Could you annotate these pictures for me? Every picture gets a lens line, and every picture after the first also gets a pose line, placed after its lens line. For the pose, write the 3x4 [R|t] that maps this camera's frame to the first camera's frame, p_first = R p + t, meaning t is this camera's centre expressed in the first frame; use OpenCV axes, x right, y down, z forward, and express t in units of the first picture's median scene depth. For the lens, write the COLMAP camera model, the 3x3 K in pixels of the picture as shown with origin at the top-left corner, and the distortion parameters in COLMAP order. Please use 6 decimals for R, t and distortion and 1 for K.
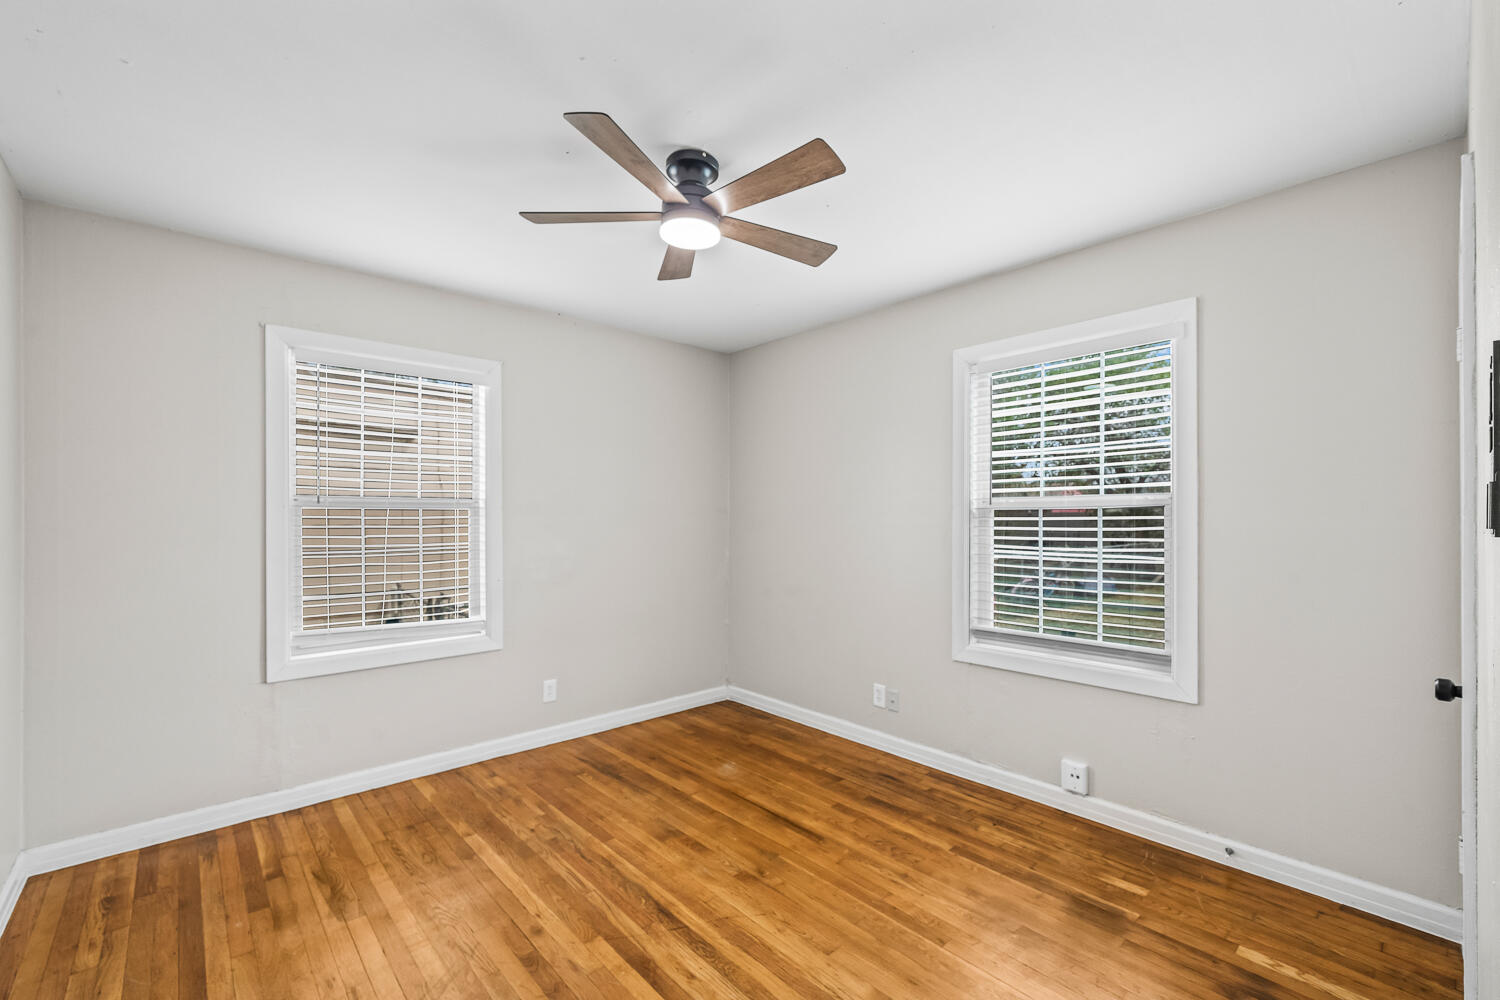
lens RADIAL K [[634.9, 0, 748.2], [0, 634.9, 517.3], [0, 0, 1]] dist [0.000526, -0.000014]
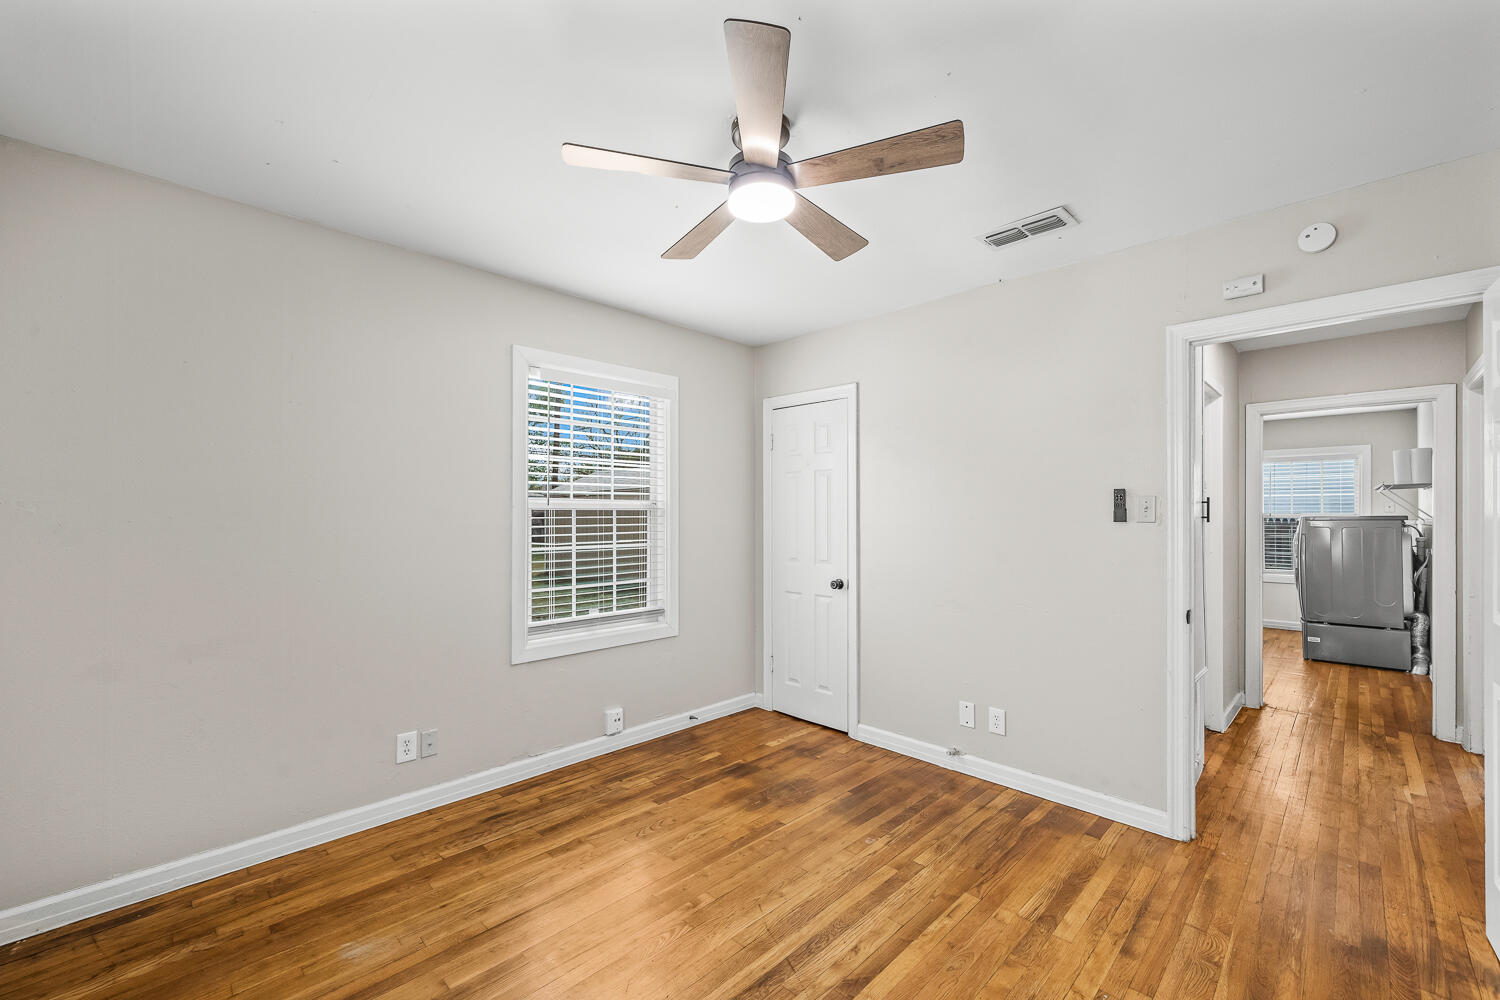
lens RADIAL K [[602.7, 0, 748.1], [0, 602.7, 514.3], [0, 0, 1]] dist [-0.000009, 0.000010]
pose [[-0.051282, 0.004259, 0.998675, -0.685882], [0.001609, 0.999990, -0.004182, 0.000992], [-0.998683, 0.001392, -0.051288, 0.775807]]
